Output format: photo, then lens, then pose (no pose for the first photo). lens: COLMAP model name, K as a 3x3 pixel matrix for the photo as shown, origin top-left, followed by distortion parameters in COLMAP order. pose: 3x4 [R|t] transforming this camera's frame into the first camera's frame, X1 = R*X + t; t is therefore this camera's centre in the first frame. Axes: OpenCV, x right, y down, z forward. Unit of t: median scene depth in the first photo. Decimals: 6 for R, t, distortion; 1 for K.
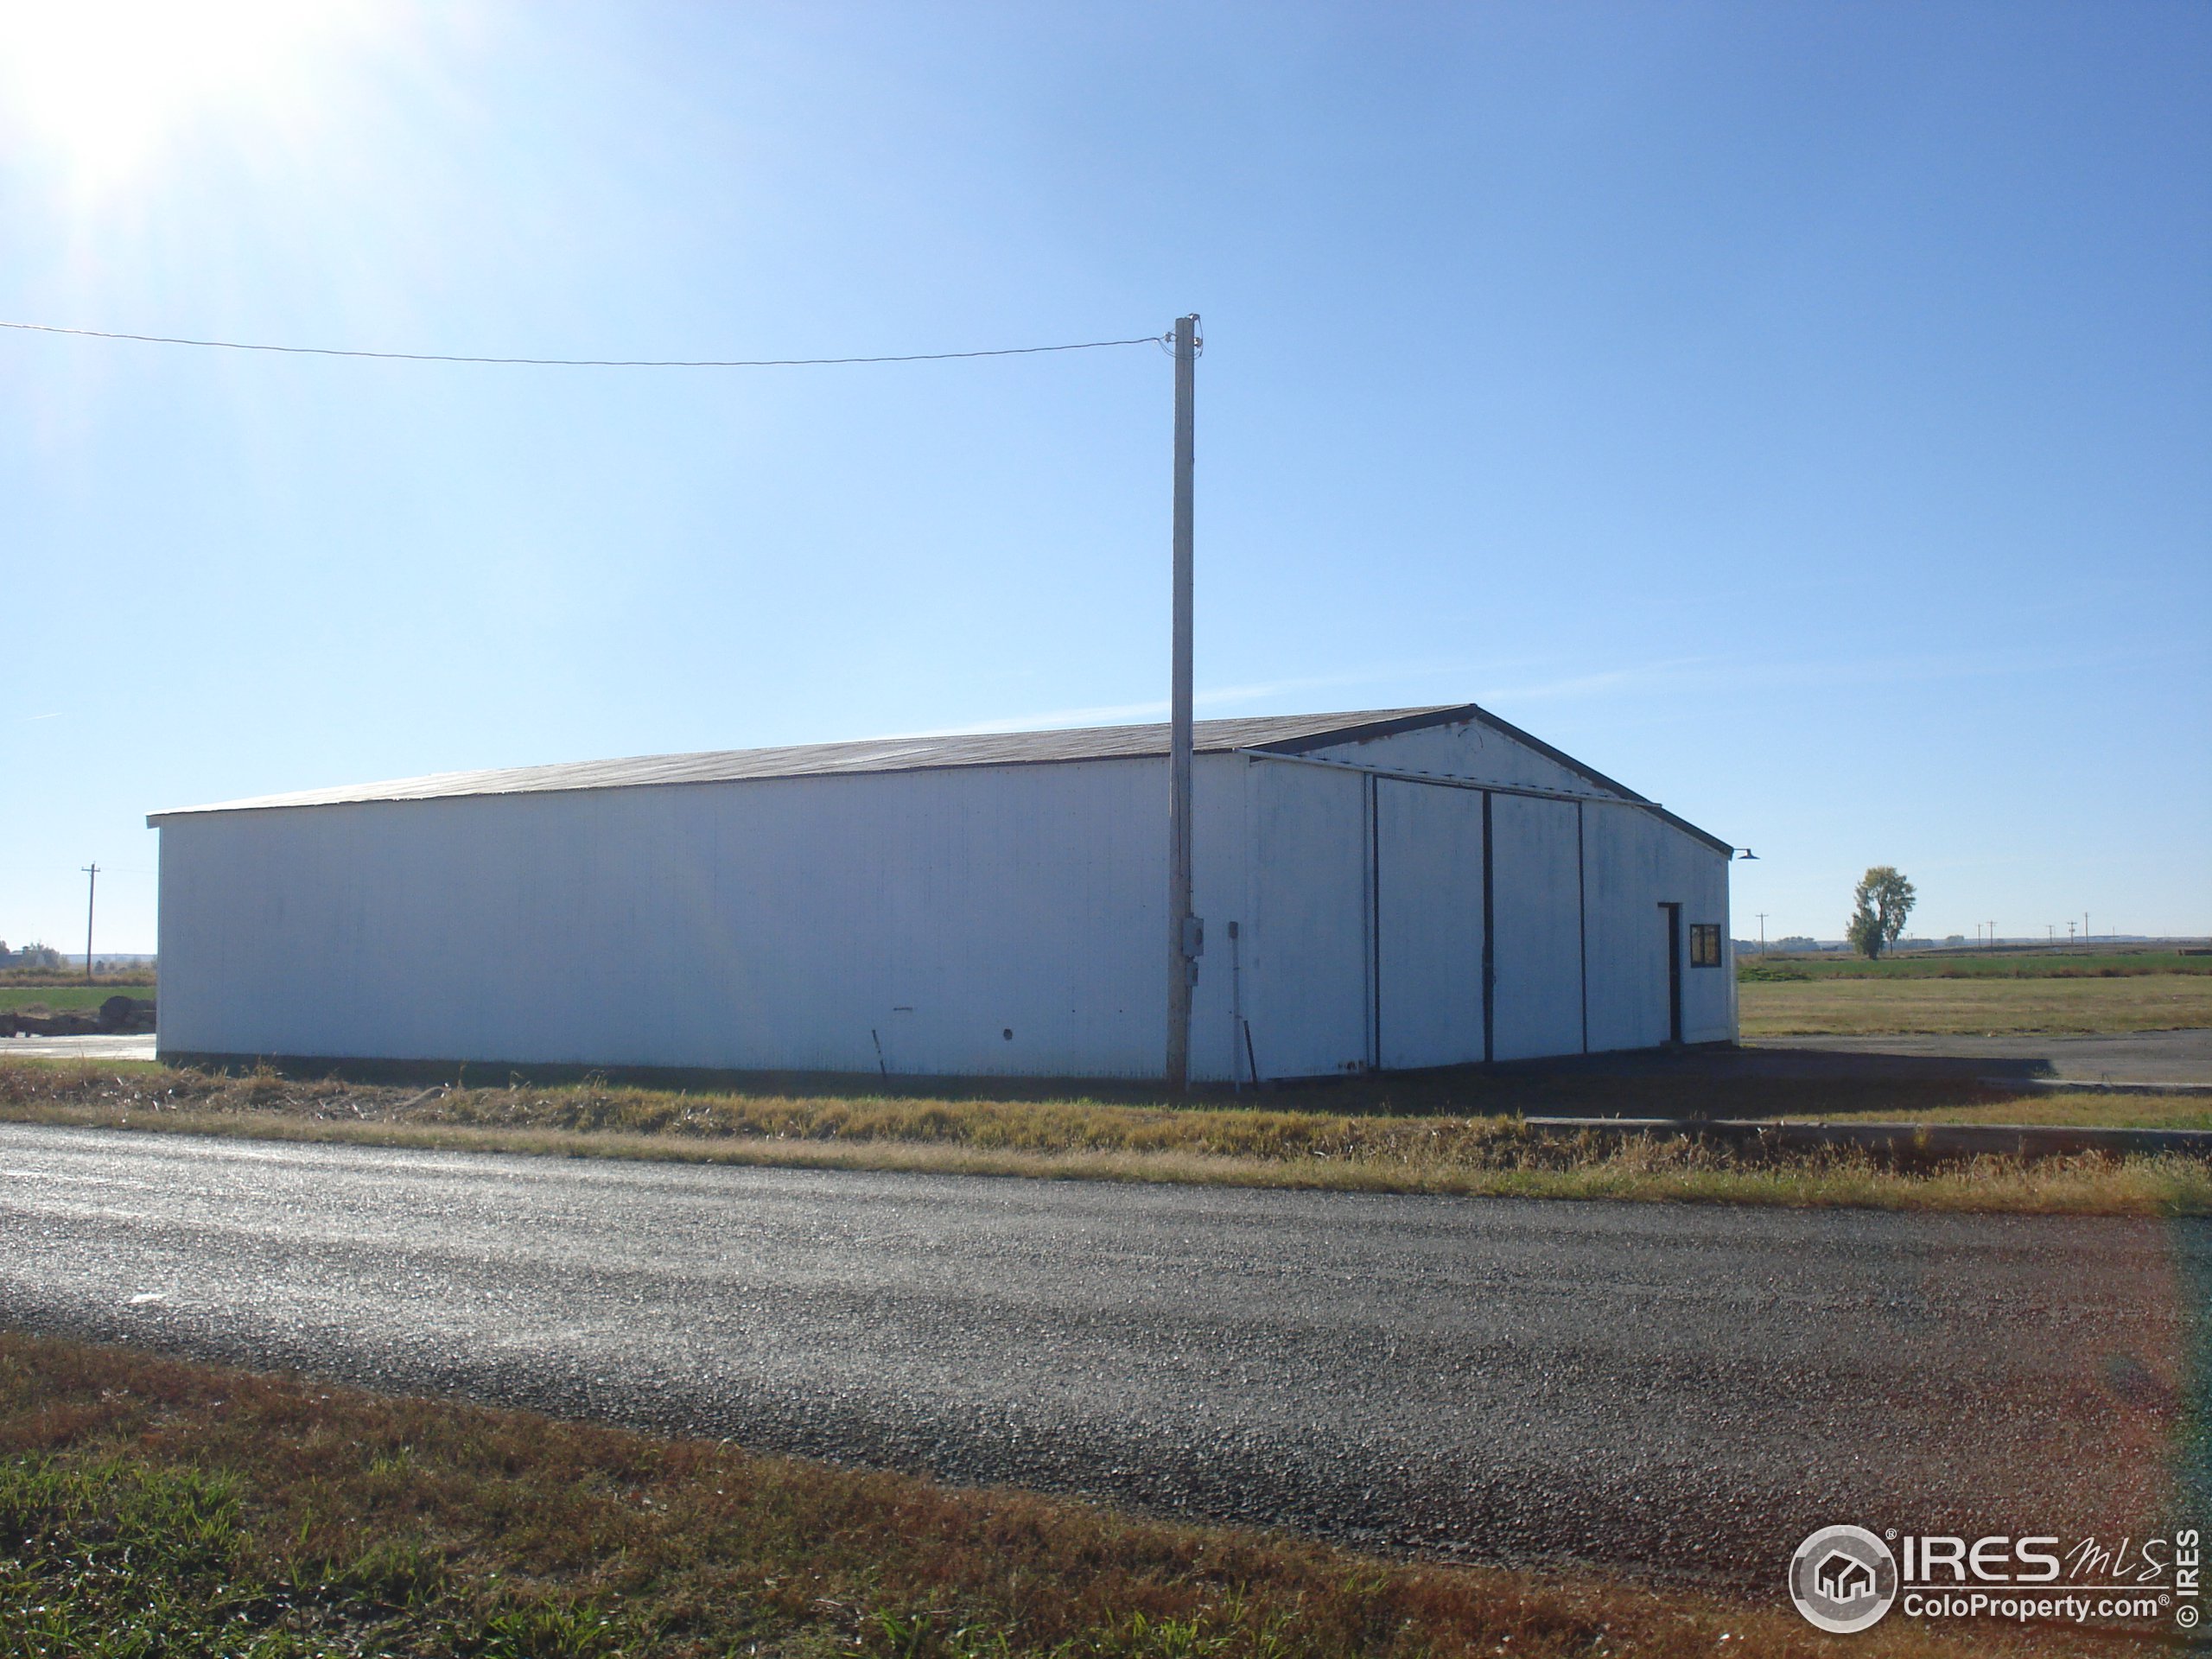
lens RADIAL K [[2585.7, 0, 1106.0], [0, 2585.7, 829.5], [0, 0, 1]] dist [-0.068493, 0.010479]
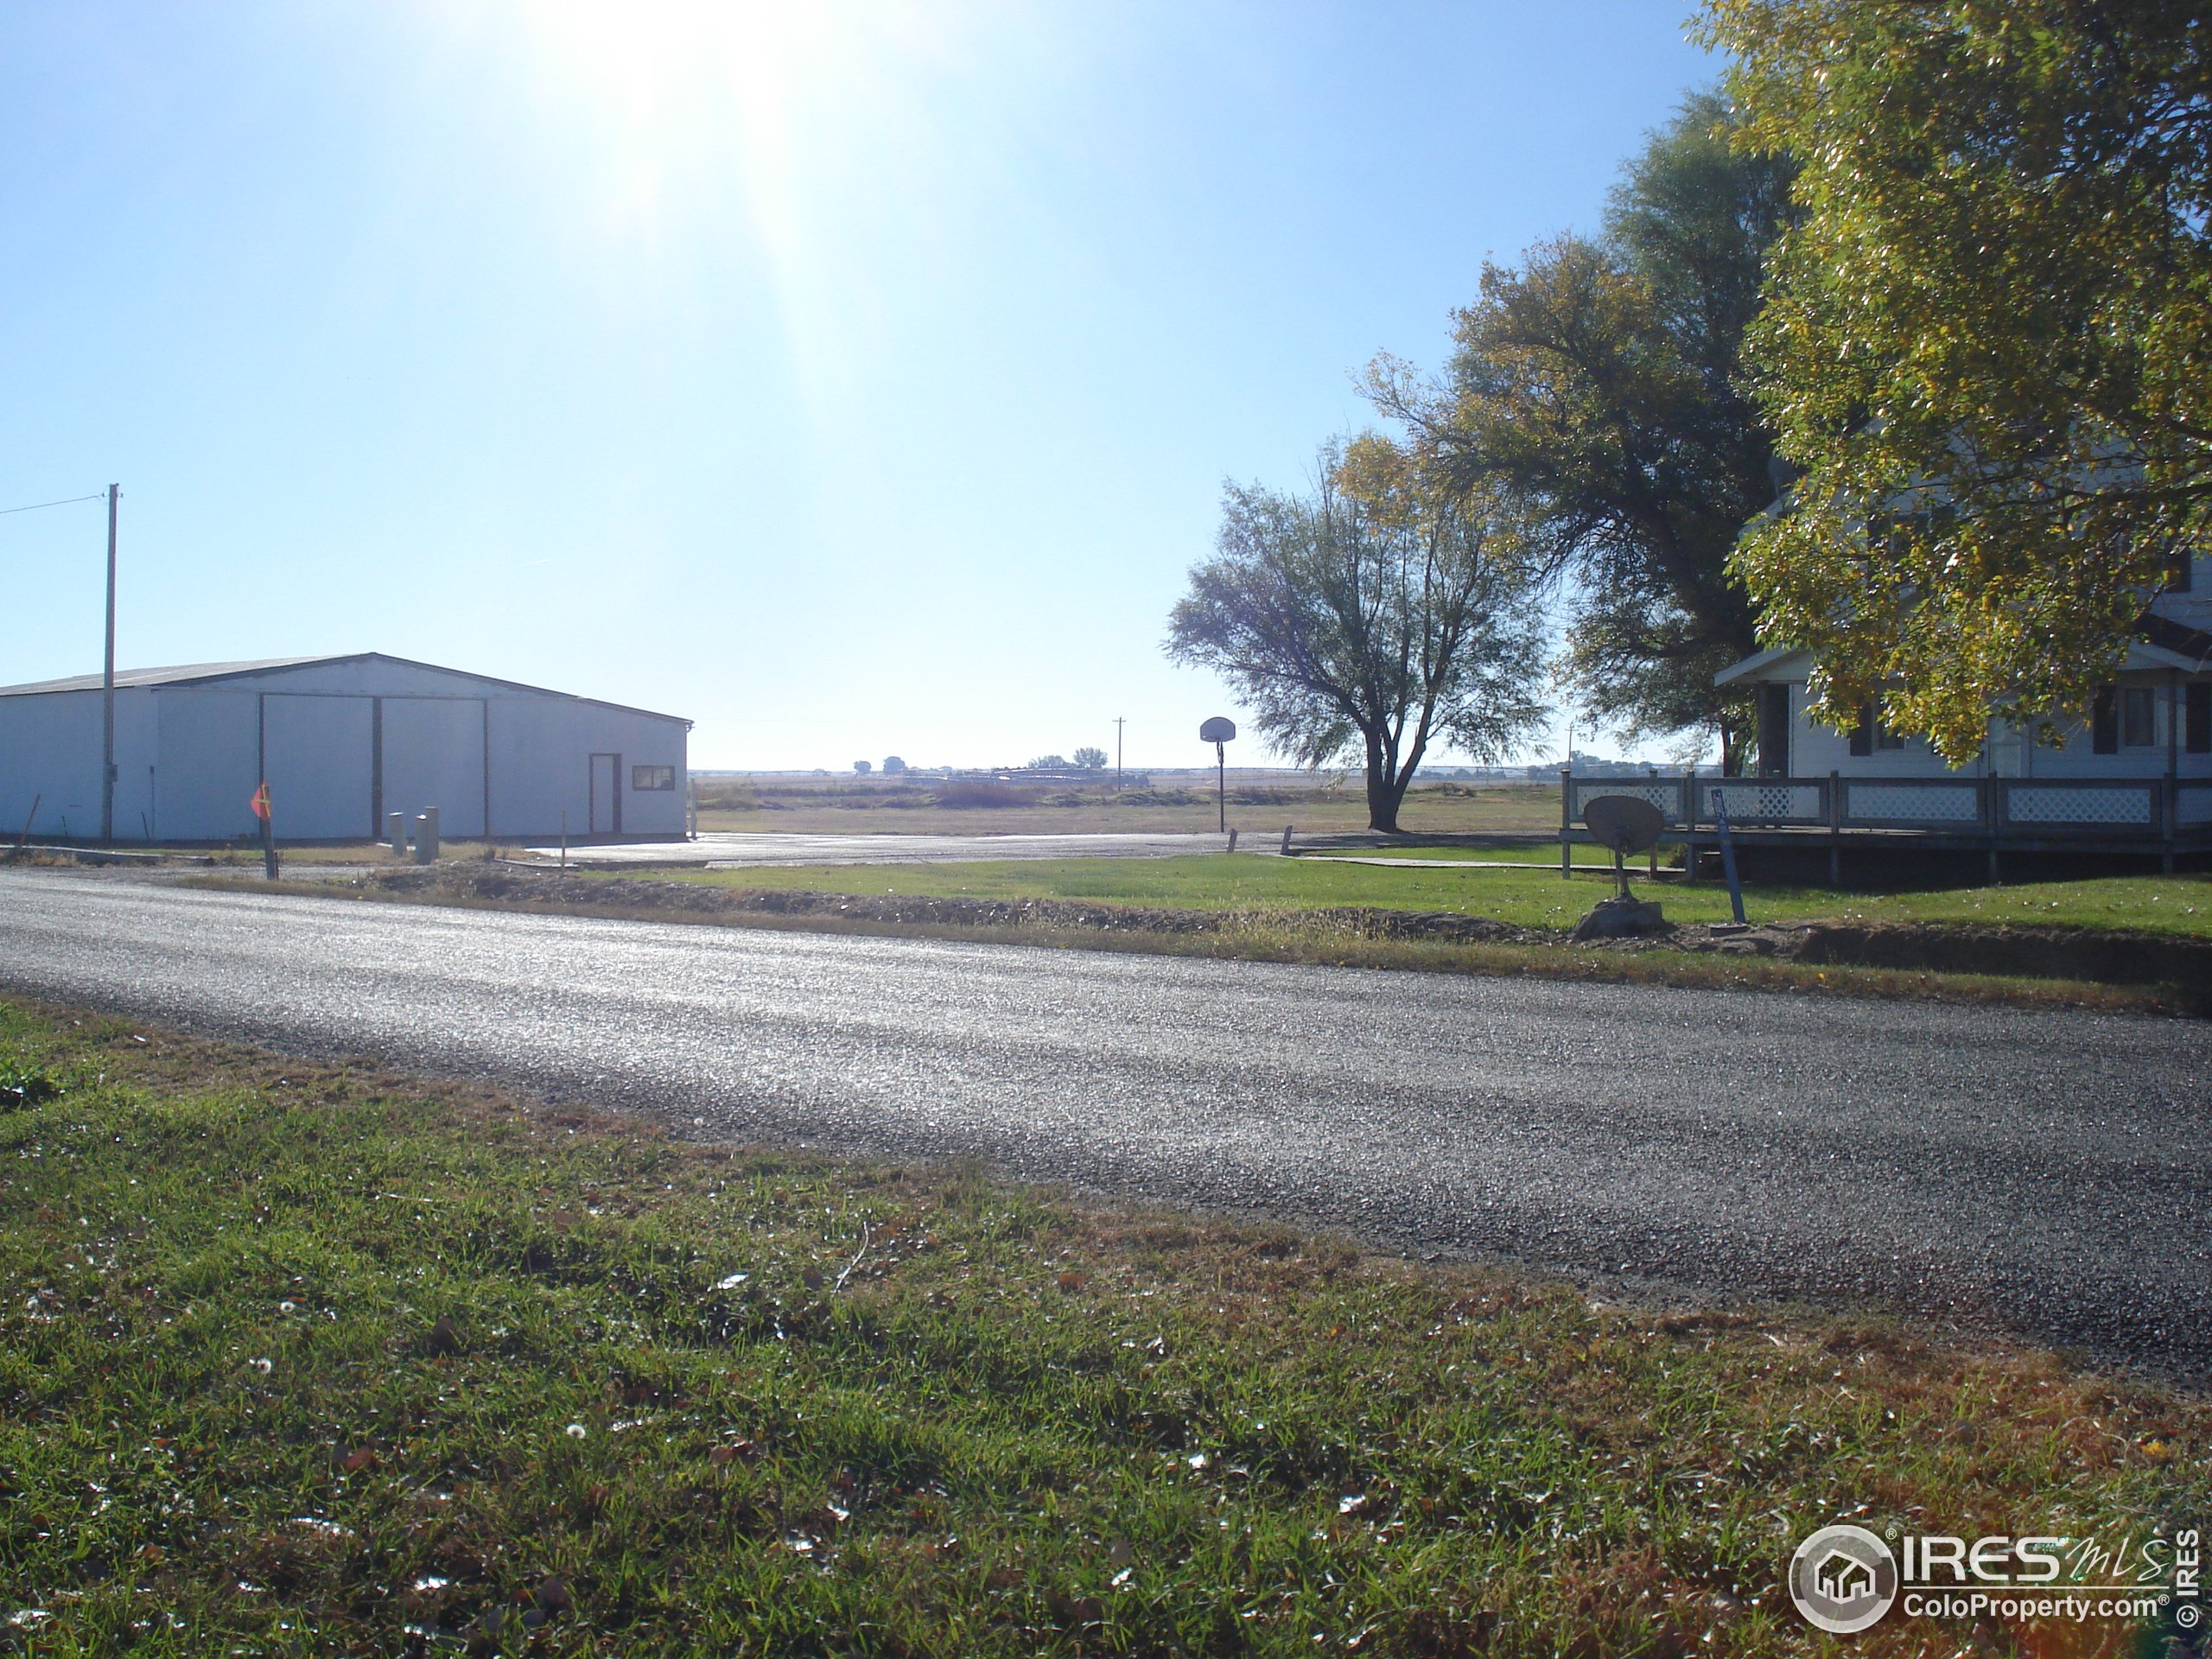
lens RADIAL K [[2585.7, 0, 1106.0], [0, 2585.7, 829.5], [0, 0, 1]] dist [-0.068493, 0.010479]
pose [[0.958727, 0.011557, -0.284094, 0.962798], [0.008545, 0.997551, 0.069414, -0.036304], [0.284200, -0.068977, 0.956280, -0.522229]]
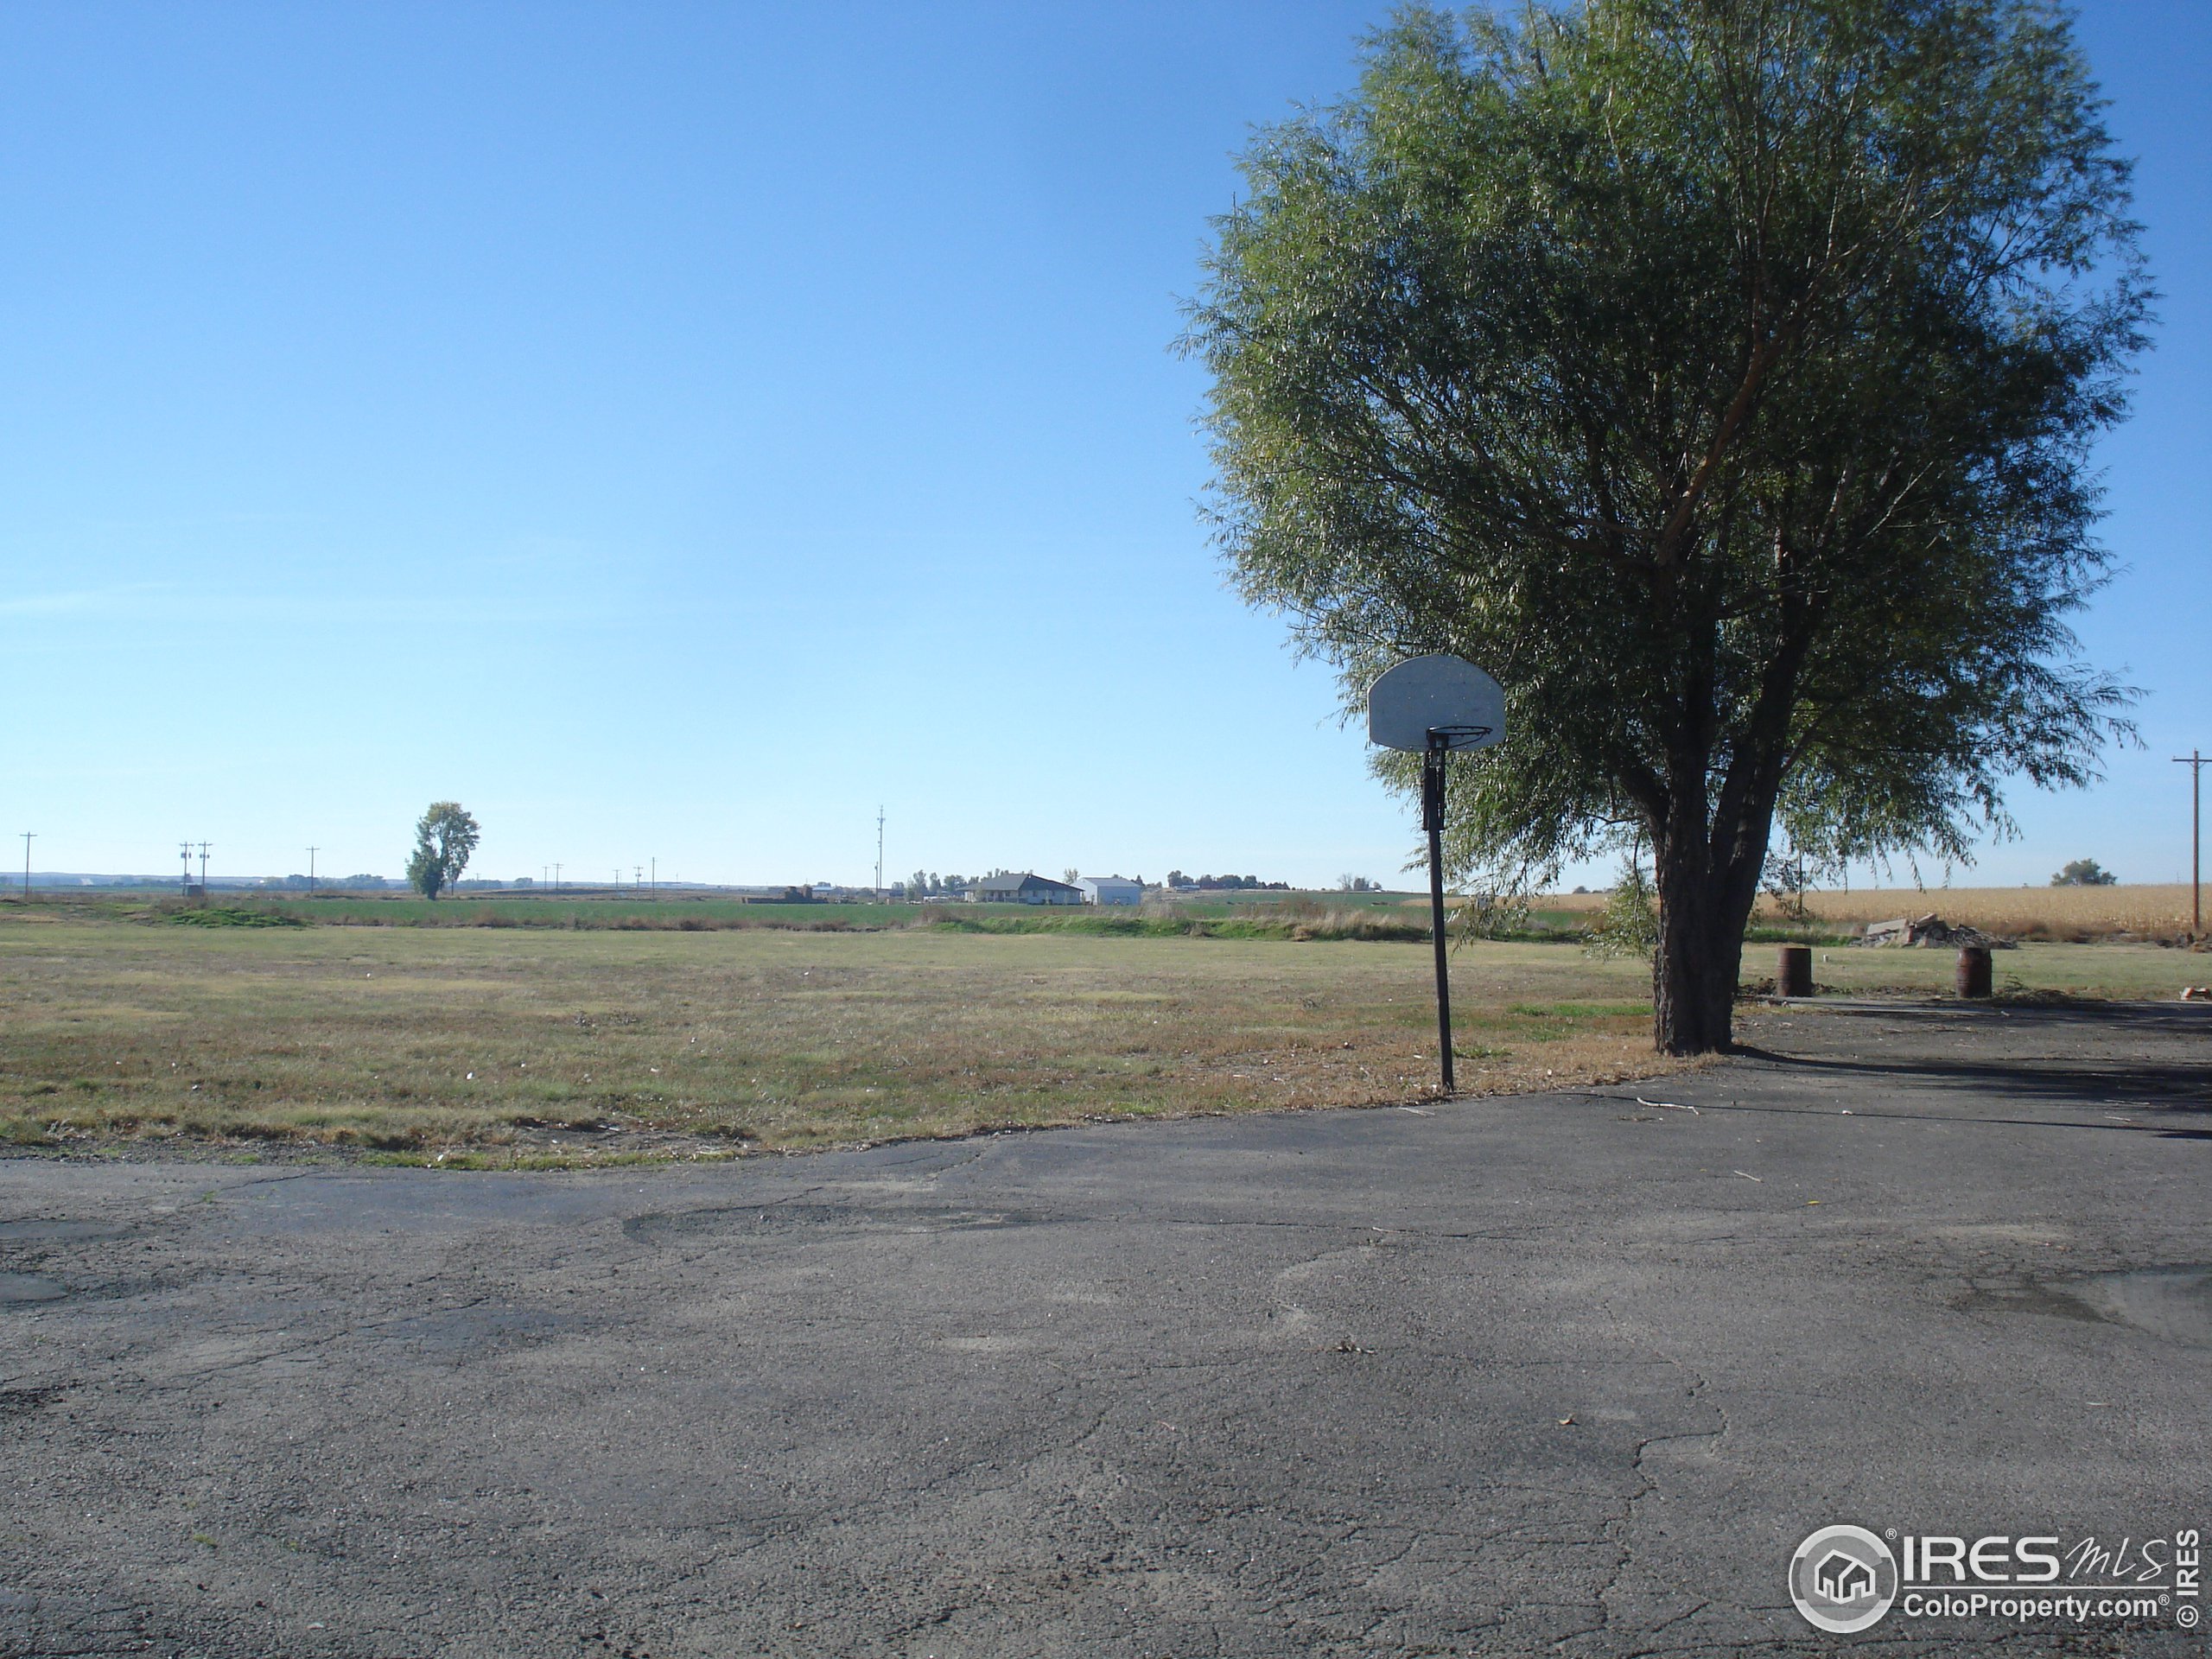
lens RADIAL K [[2585.7, 0, 1106.0], [0, 2585.7, 829.5], [0, 0, 1]] dist [-0.068493, 0.010479]
pose [[0.856586, 0.034782, 0.514830, 0.088687], [-0.047071, 0.998833, 0.010837, 0.011552], [-0.513852, -0.033517, 0.857224, 0.245392]]
